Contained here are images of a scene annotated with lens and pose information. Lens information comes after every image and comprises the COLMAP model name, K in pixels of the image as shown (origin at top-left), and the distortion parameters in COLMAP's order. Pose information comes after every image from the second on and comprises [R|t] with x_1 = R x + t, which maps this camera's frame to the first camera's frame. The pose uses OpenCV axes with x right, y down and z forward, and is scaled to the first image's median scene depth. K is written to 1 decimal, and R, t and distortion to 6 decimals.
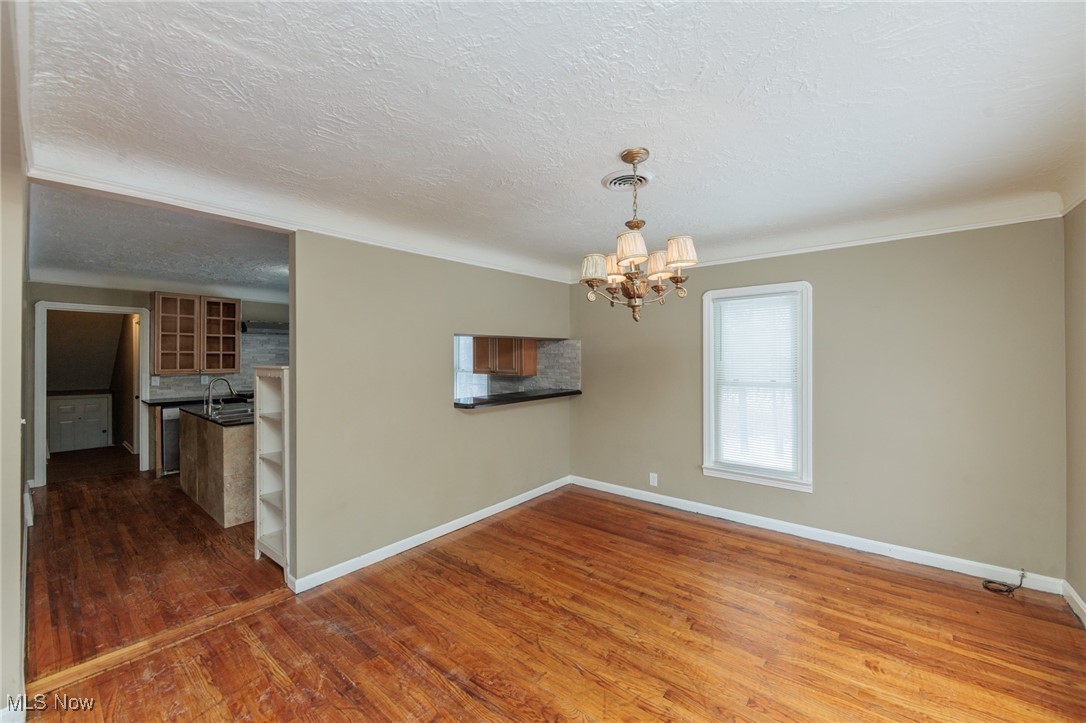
lens RADIAL K [[425.0, 0, 543.9], [0, 425.0, 357.1], [0, 0, 1]] dist [-0.002755, 0.000327]
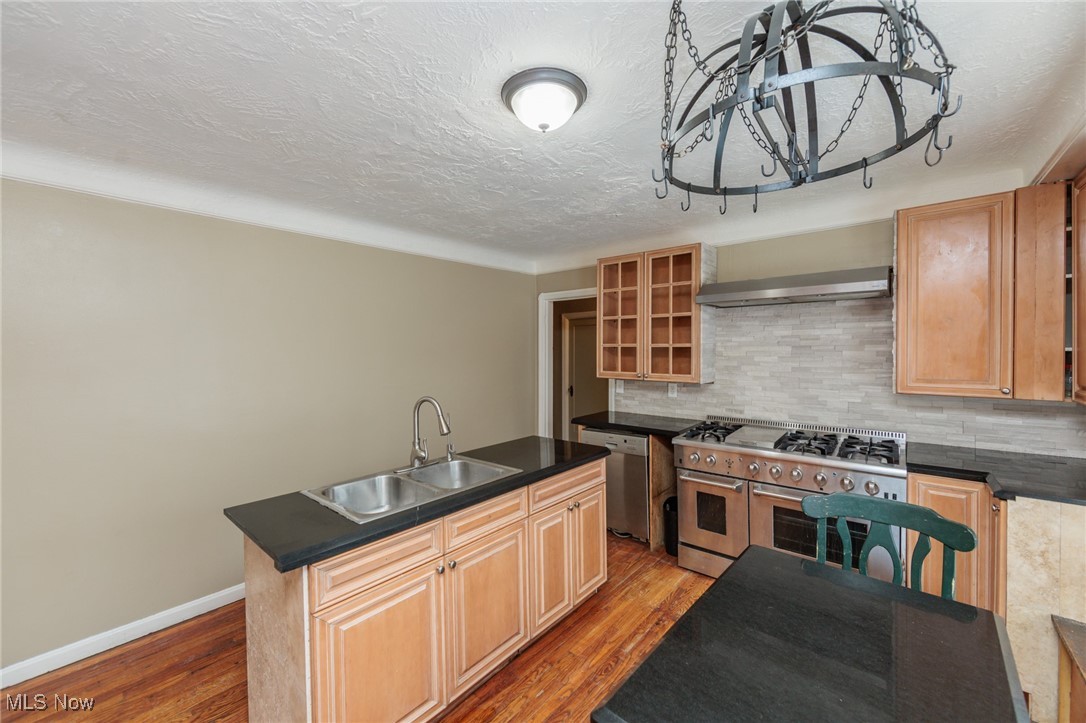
lens RADIAL K [[425.0, 0, 543.6], [0, 425.0, 357.0], [0, 0, 1]] dist [-0.002755, 0.000327]
pose [[-0.025750, 0.019828, -0.999472, -0.194874], [0.006829, 0.999783, 0.019659, -0.007549], [0.999645, -0.006319, -0.025879, 0.860628]]
